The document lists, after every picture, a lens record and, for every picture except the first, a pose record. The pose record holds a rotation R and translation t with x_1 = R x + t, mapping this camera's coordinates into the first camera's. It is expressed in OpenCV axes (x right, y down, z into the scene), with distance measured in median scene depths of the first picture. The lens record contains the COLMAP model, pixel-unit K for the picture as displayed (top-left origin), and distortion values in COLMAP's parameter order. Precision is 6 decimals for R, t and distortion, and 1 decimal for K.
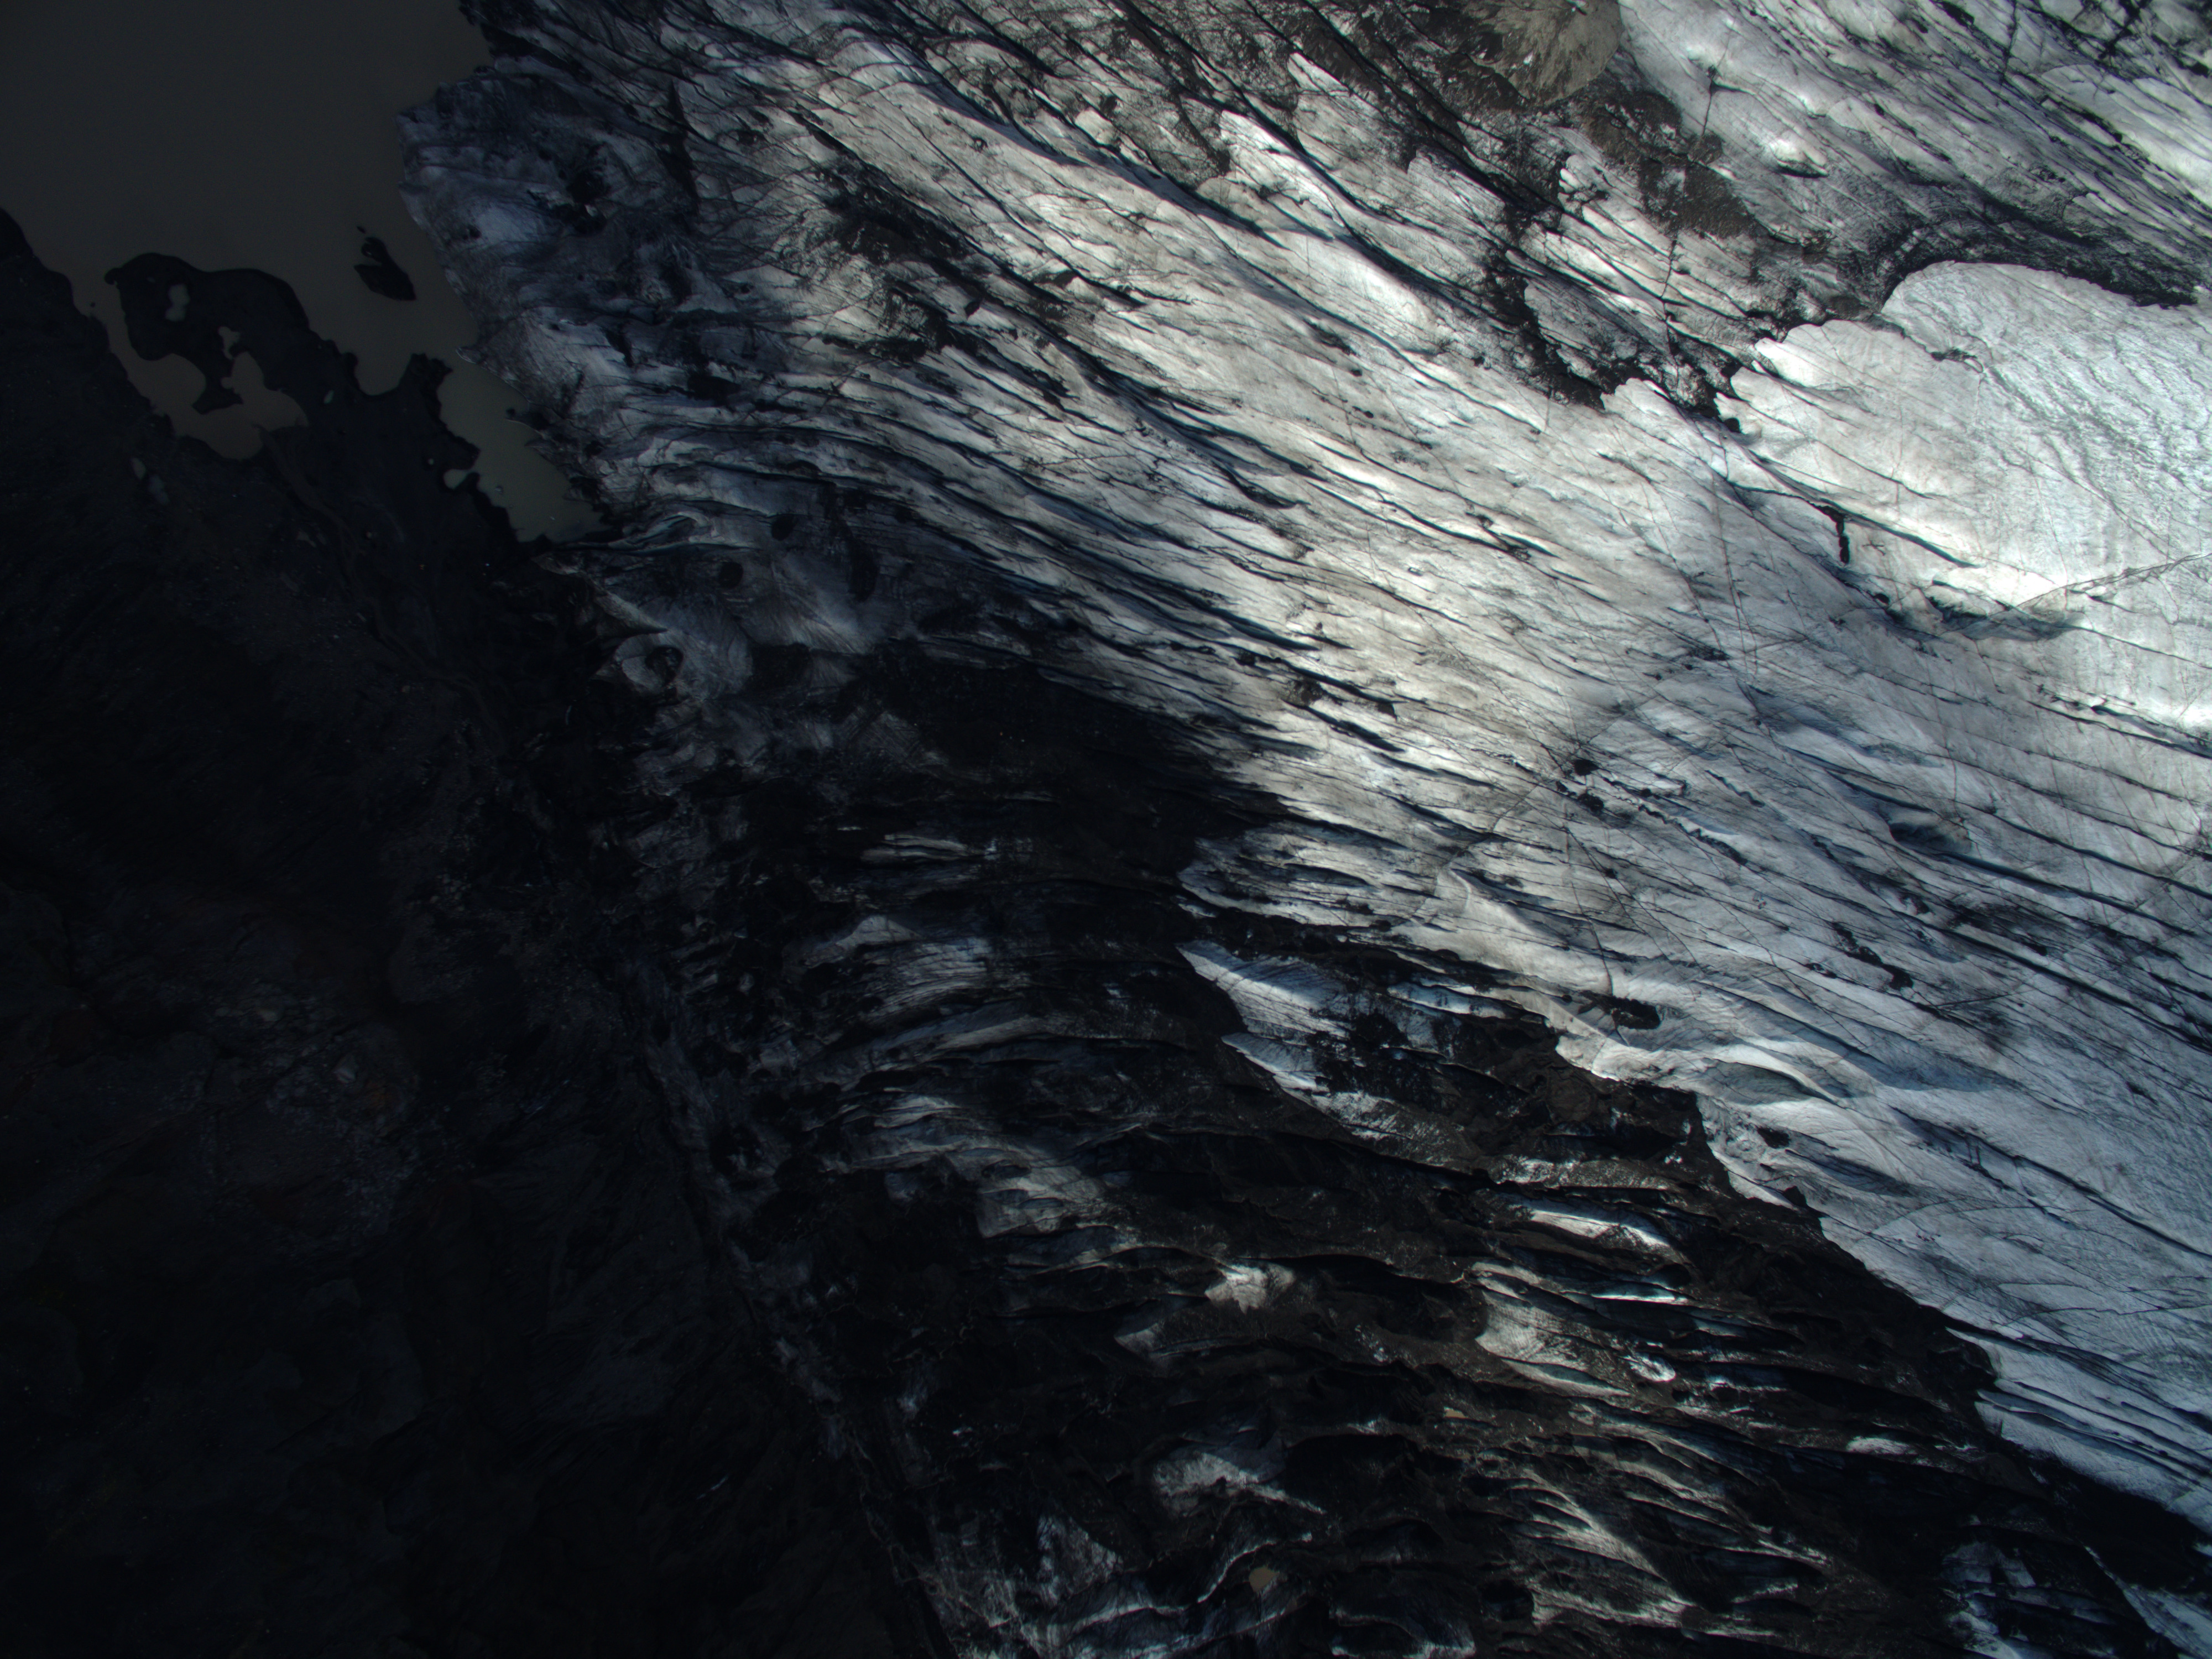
lens RADIAL K [[1331.5, 0, 1108.5], [0, 1331.5, 811.0], [0, 0, 1]] dist [-0.090708, 0.040870]
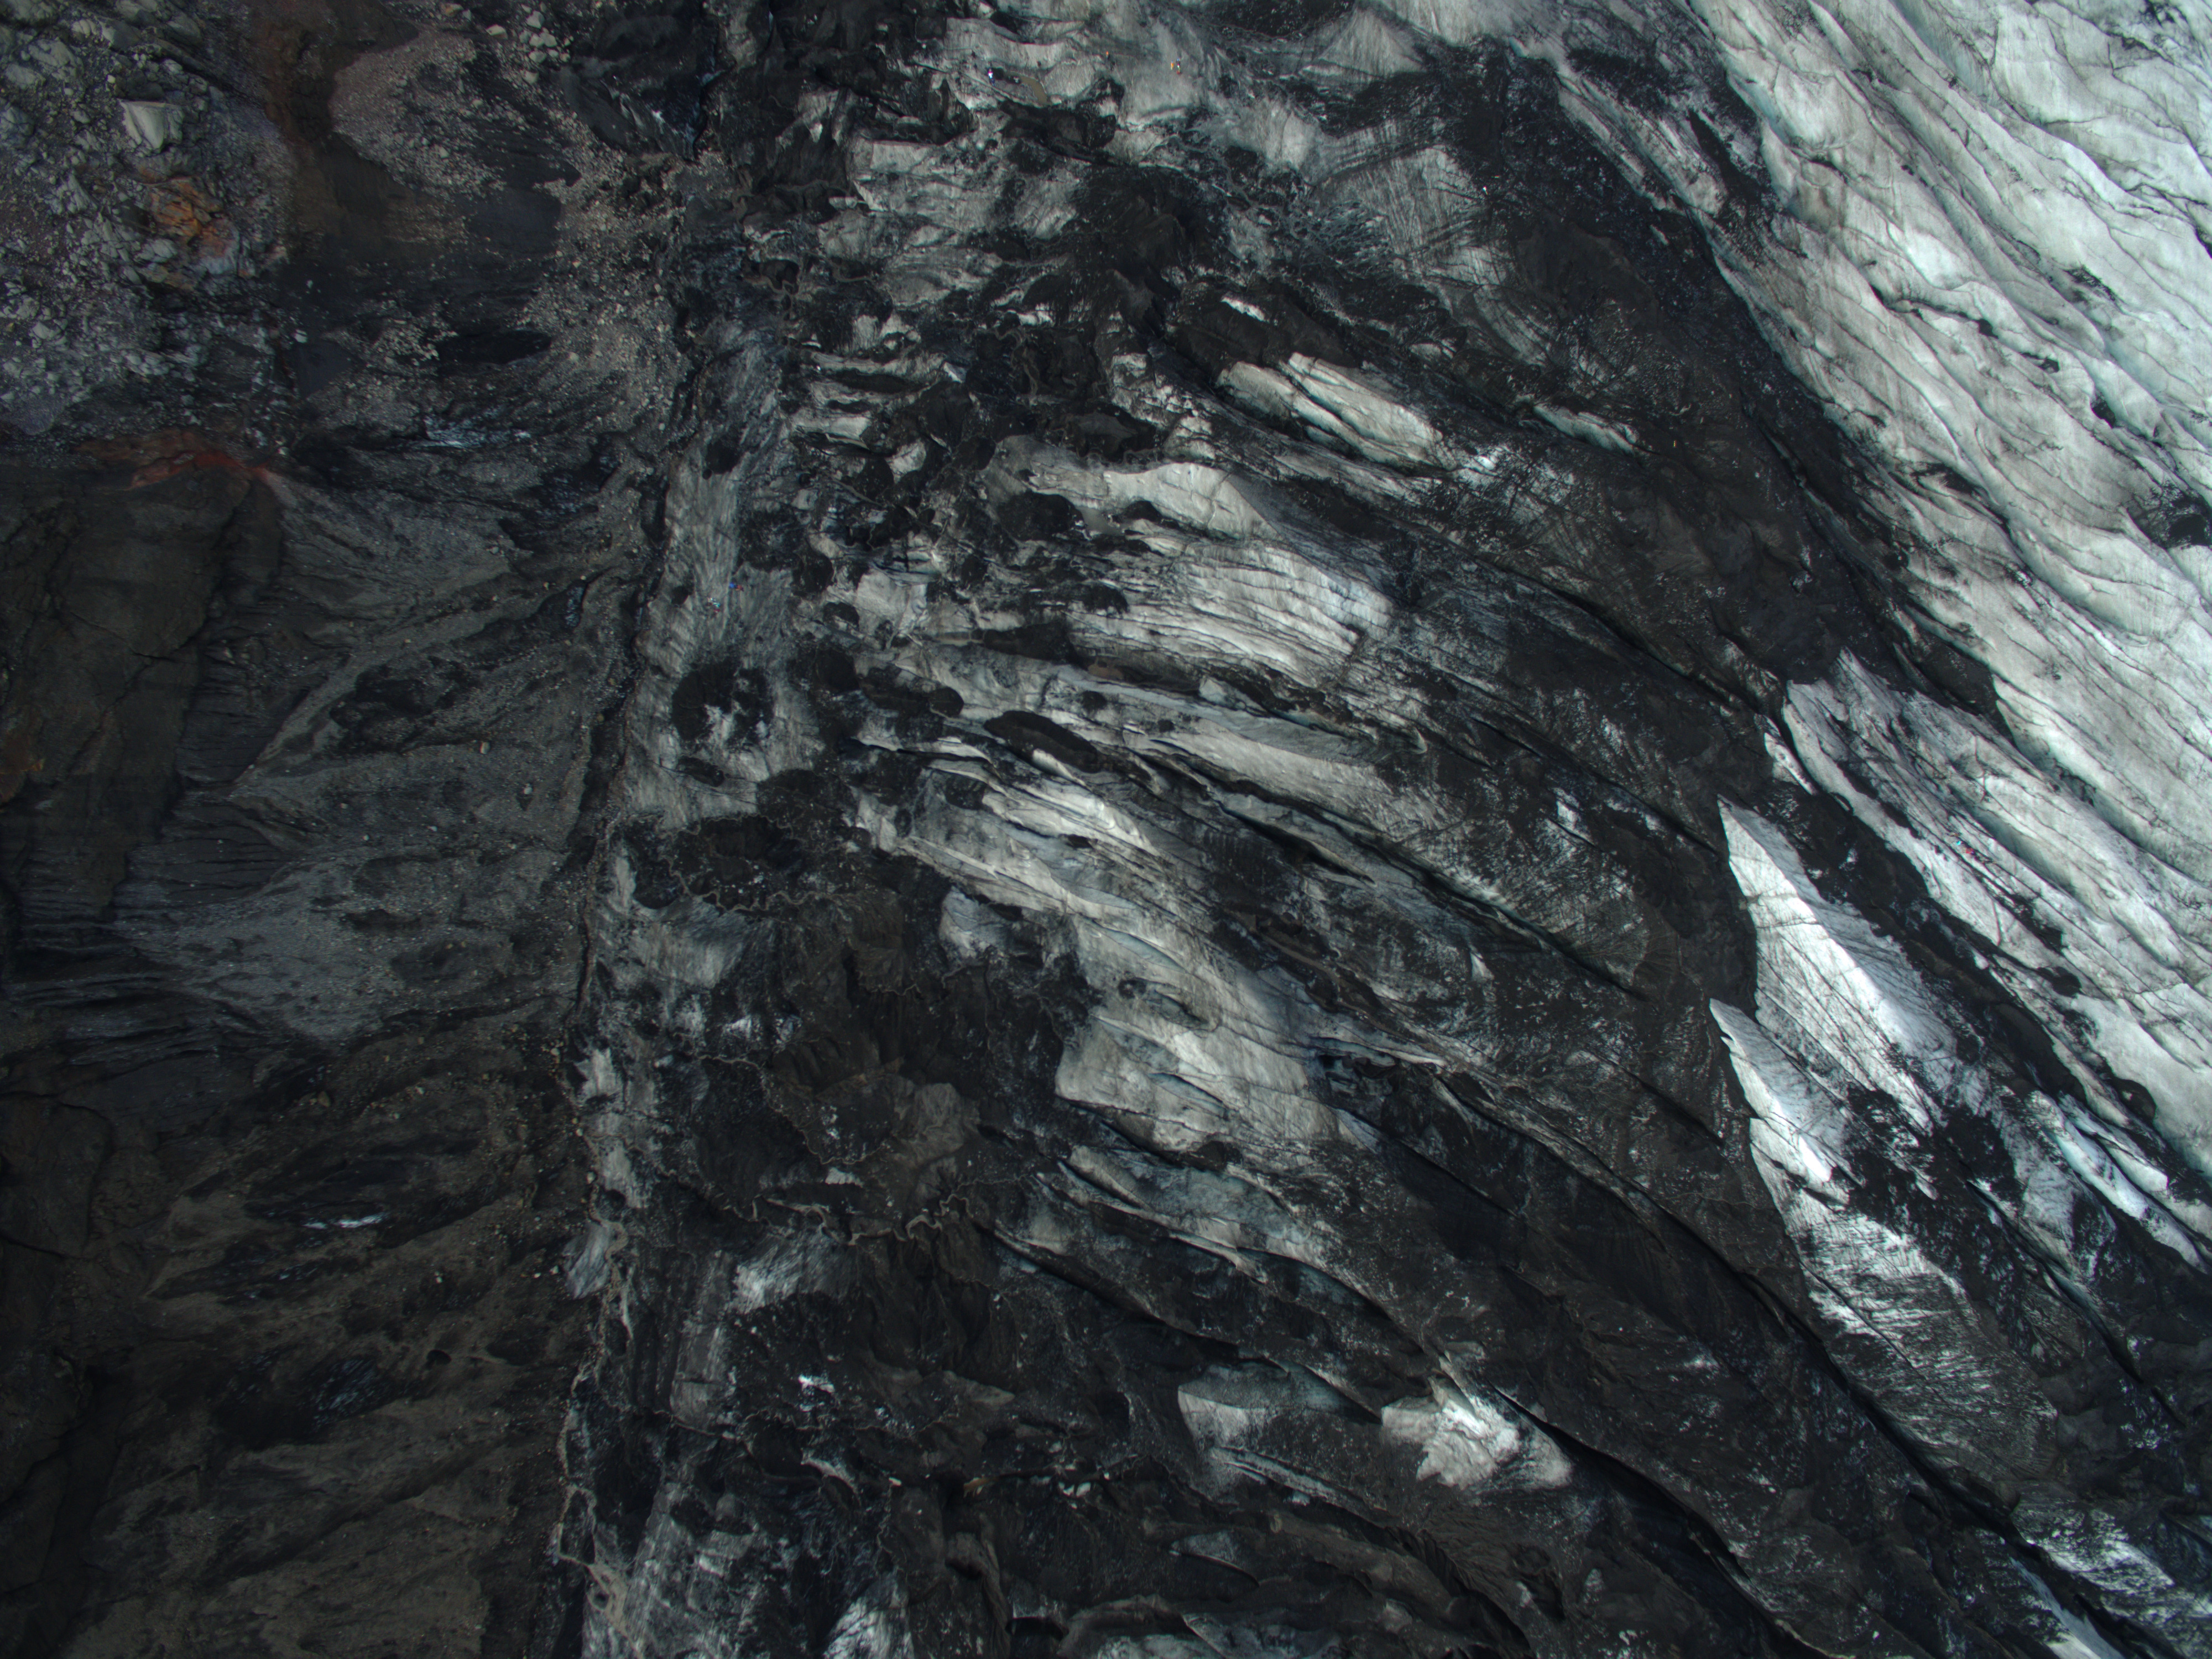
lens RADIAL K [[1298.9, 0, 1106.7], [0, 1298.9, 822.2], [0, 0, 1]] dist [-0.115974, 0.085109]
pose [[0.843364, 0.536580, 0.028611, -0.155702], [-0.536952, 0.843585, 0.006840, 0.230574], [-0.020465, -0.021132, 0.999567, 0.519733]]
